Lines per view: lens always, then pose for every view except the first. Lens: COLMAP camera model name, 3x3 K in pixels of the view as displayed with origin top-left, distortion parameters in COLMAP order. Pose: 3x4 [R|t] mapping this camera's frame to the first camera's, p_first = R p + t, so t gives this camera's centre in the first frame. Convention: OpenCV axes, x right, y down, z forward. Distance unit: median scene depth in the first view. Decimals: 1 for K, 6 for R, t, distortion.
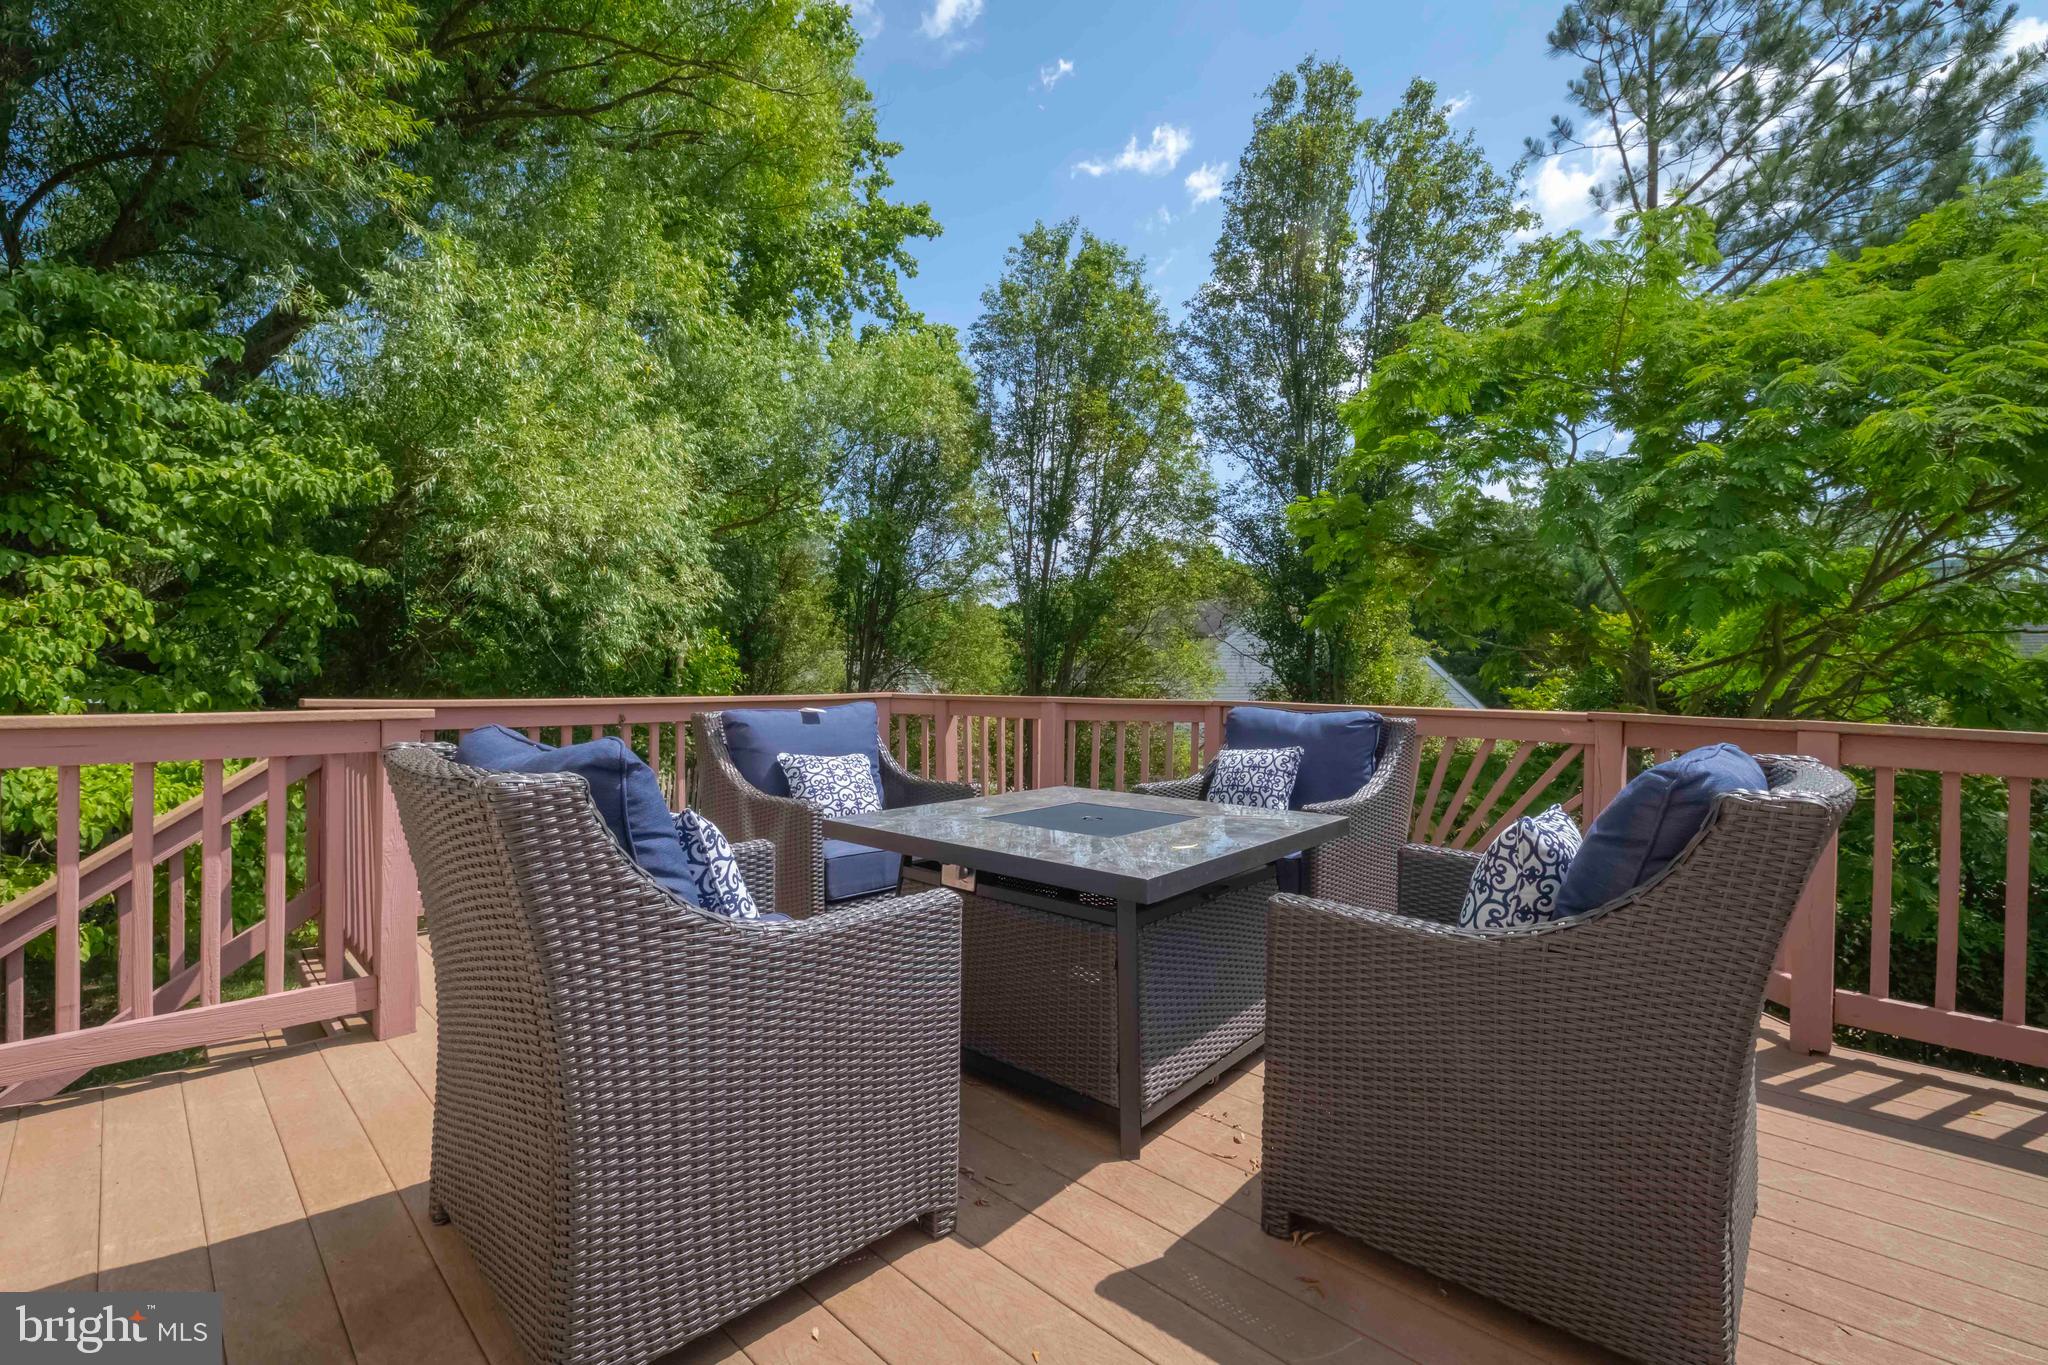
lens RADIAL K [[874.3, 0, 1019.9], [0, 874.3, 671.9], [0, 0, 1]] dist [-0.013094, -0.001260]
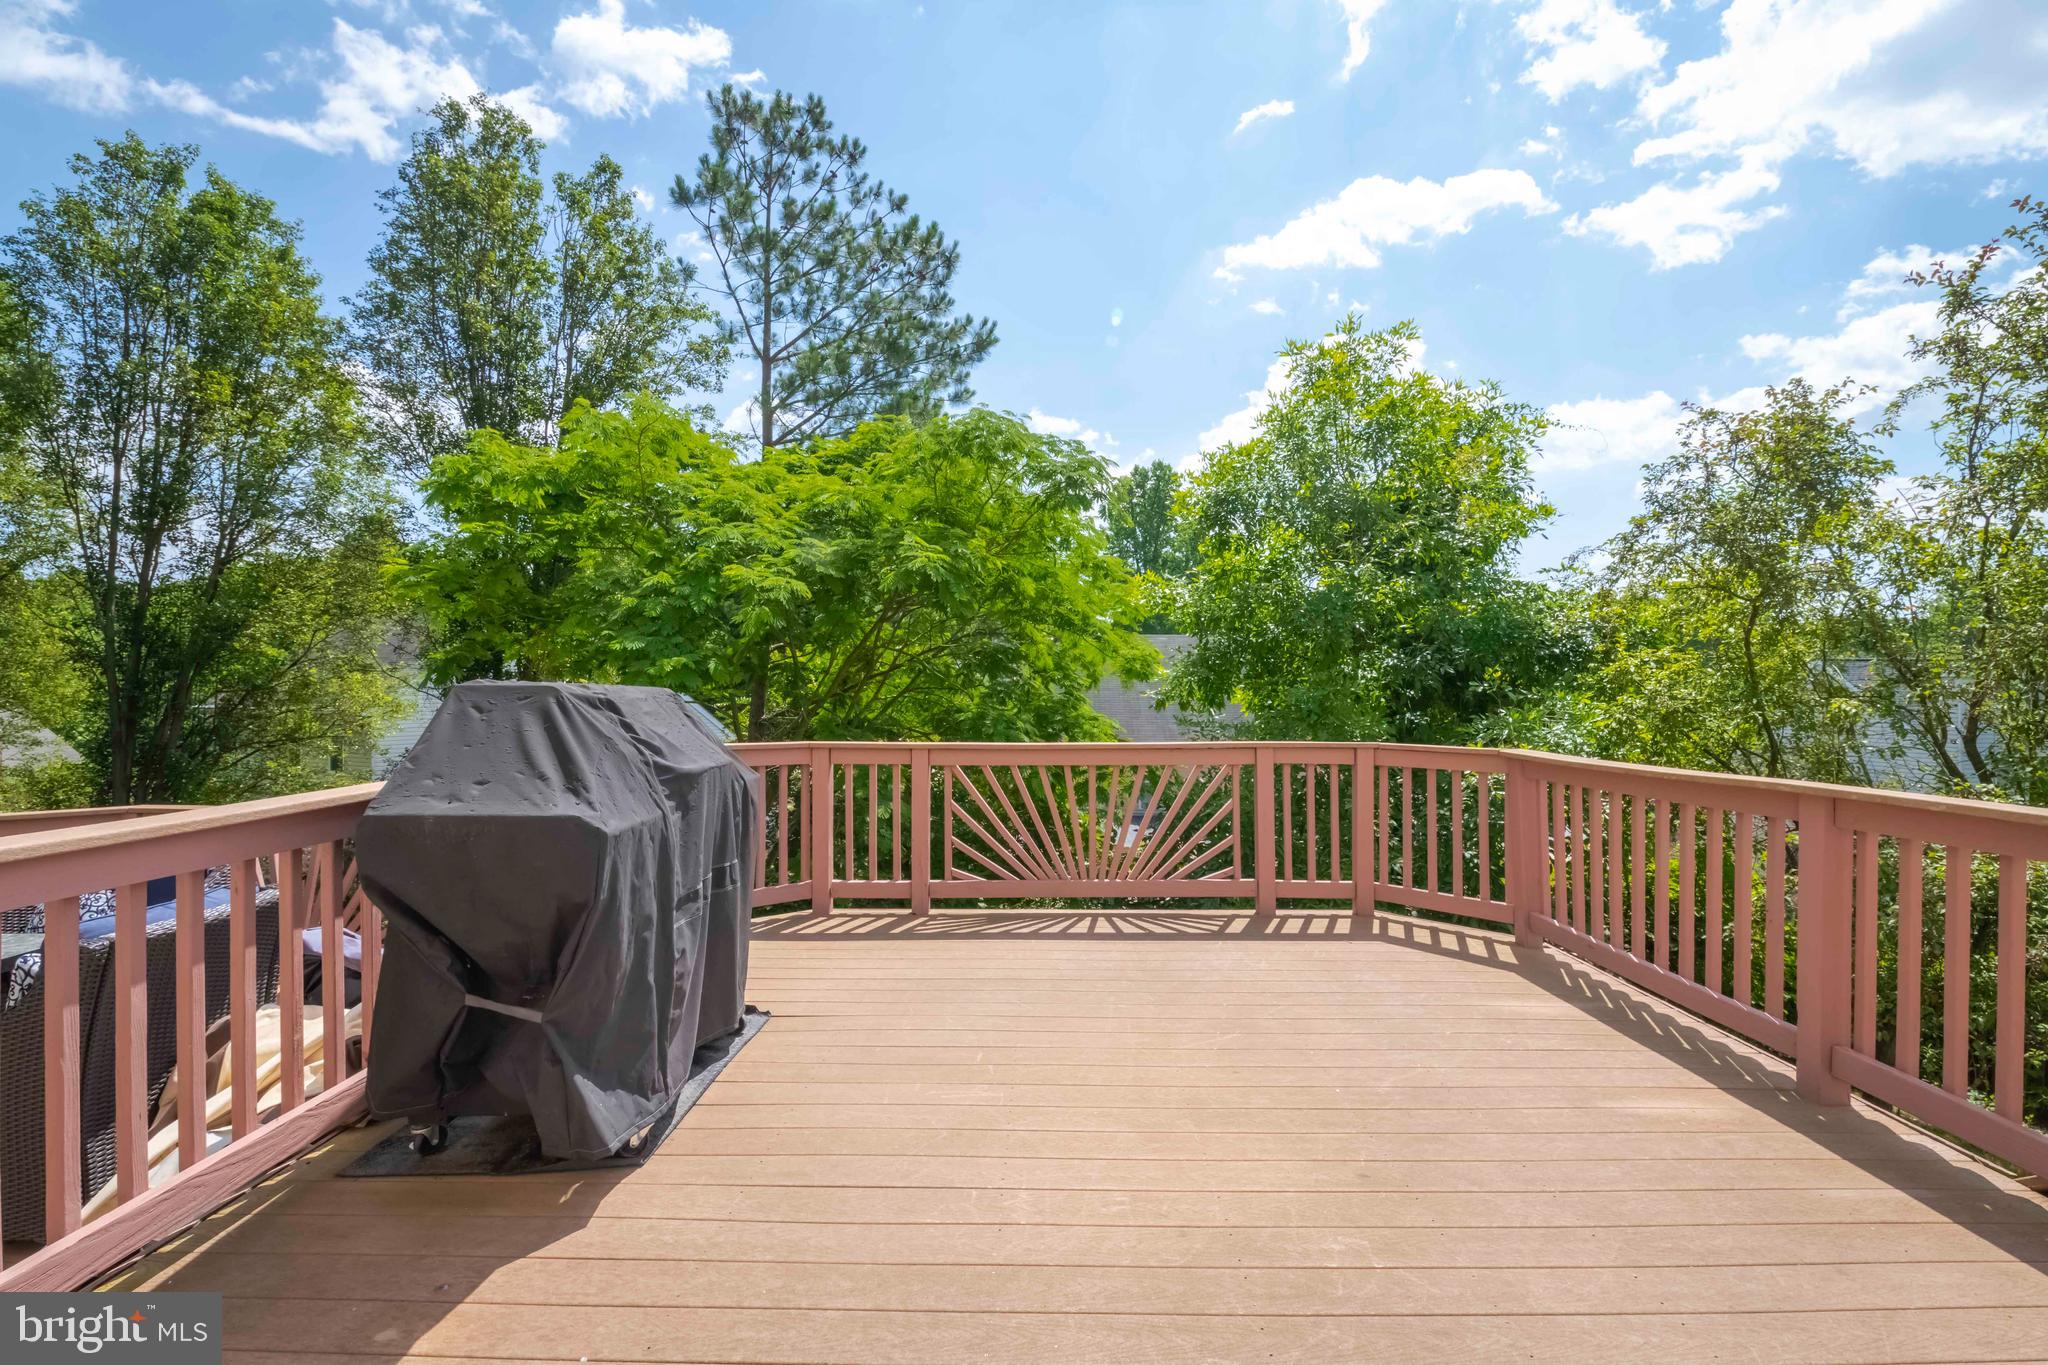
lens RADIAL K [[874.3, 0, 1036.0], [0, 874.3, 690.8], [0, 0, 1]] dist [-0.013094, -0.001260]
pose [[0.720220, -0.013351, 0.693617, 0.072016], [-0.005746, 0.999666, 0.025208, -0.038382], [-0.693722, -0.022141, 0.719902, -0.139971]]
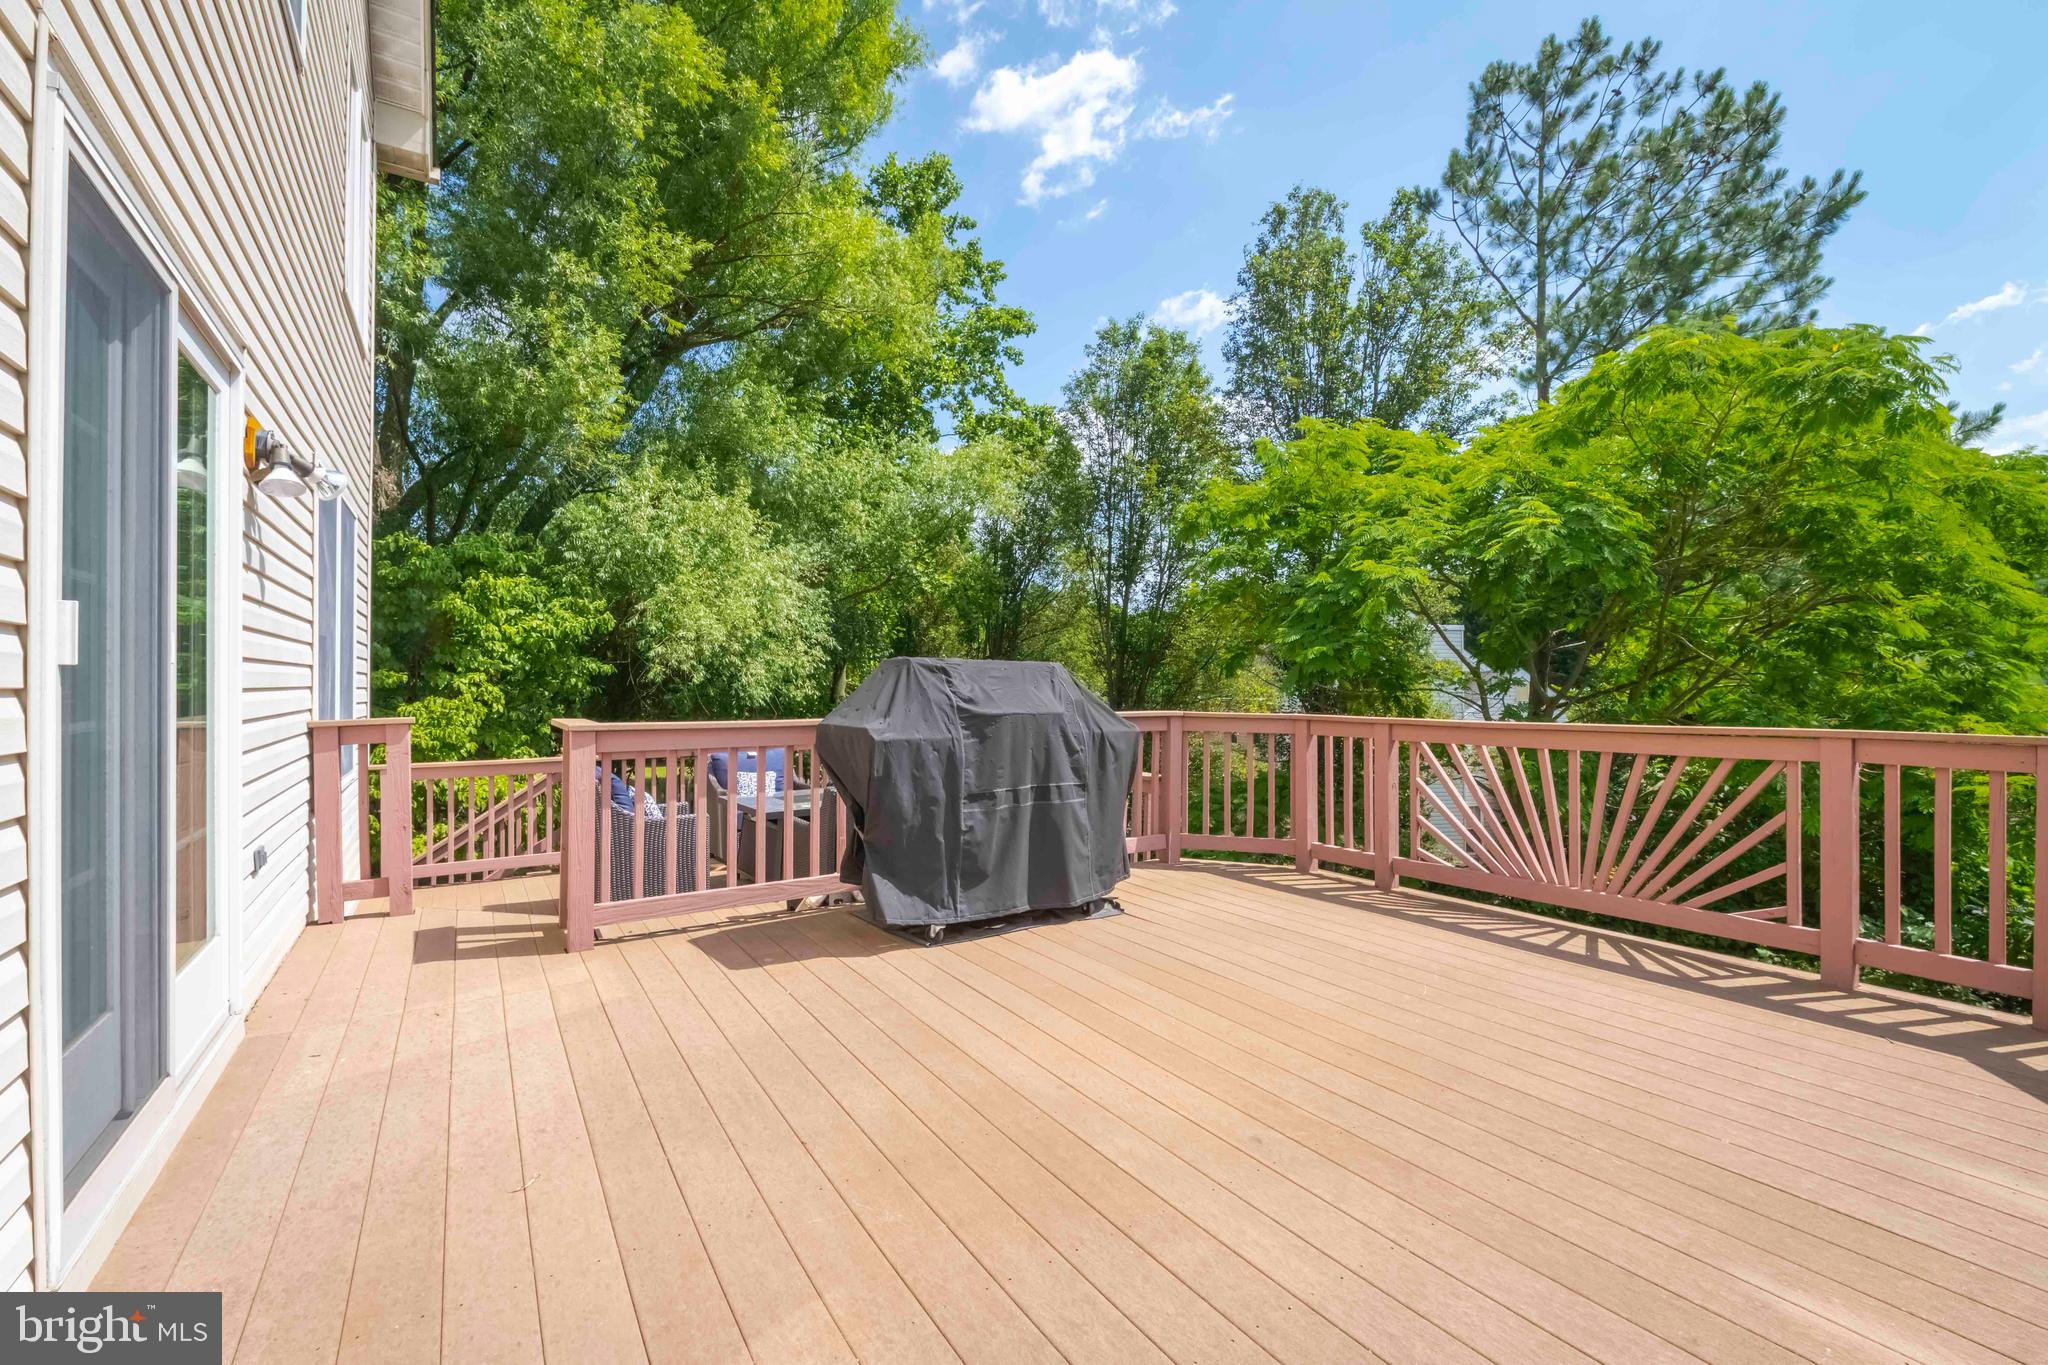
lens RADIAL K [[874.3, 0, 1040.2], [0, 874.3, 671.1], [0, 0, 1]] dist [-0.013094, -0.001260]
pose [[0.977001, -0.015297, -0.212685, 0.183025], [0.014842, 0.999883, -0.003733, -0.029983], [0.212717, 0.000490, 0.977114, -0.202878]]
